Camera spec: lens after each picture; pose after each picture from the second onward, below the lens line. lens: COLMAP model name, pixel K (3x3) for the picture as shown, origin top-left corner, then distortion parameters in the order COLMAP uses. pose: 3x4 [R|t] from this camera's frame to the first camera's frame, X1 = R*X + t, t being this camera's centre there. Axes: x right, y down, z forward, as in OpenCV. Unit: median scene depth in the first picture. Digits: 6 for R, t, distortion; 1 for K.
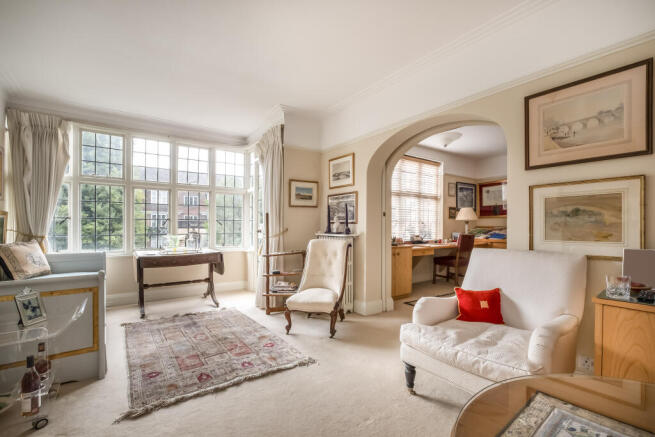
lens RADIAL K [[297.6, 0, 330.5], [0, 297.6, 217.8], [0, 0, 1]] dist [-0.005691, -0.000135]
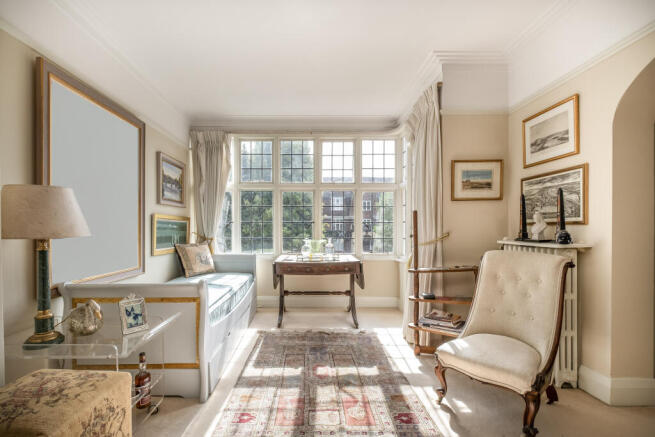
lens RADIAL K [[297.6, 0, 309.8], [0, 297.6, 228.1], [0, 0, 1]] dist [-0.005691, -0.000135]
pose [[0.801056, -0.004296, -0.598573, 0.008744], [0.017360, 0.999720, 0.016058, 0.009389], [0.598337, -0.023255, 0.800907, 0.283475]]
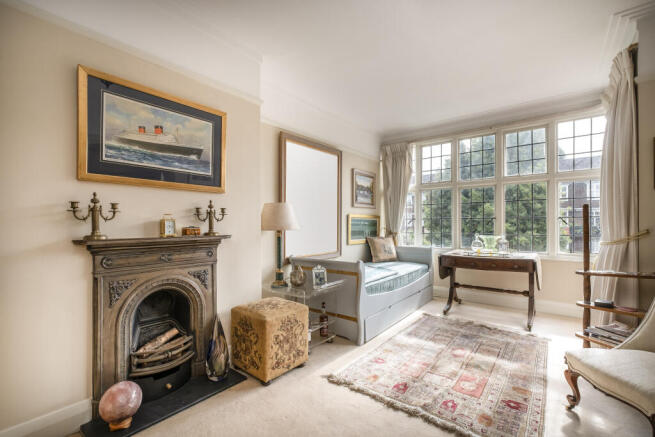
lens RADIAL K [[297.6, 0, 326.5], [0, 297.6, 218.9], [0, 0, 1]] dist [-0.005691, -0.000135]
pose [[0.239576, -0.021697, -0.970635, 0.255238], [0.026166, 0.999531, -0.015884, 0.009807], [0.970525, -0.021593, 0.240032, 0.326544]]
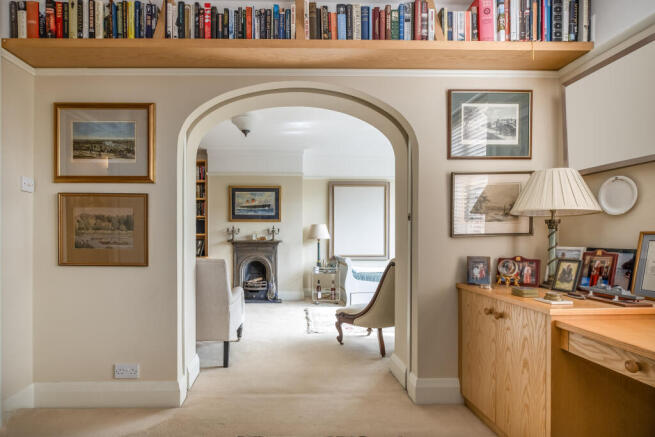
lens RADIAL K [[297.6, 0, 327.4], [0, 297.6, 221.5], [0, 0, 1]] dist [-0.005691, -0.000135]
pose [[-0.605122, -0.033625, -0.795422, 0.599547], [0.011705, 0.998624, -0.051120, 0.012253], [0.796047, -0.040244, -0.603896, 1.350366]]
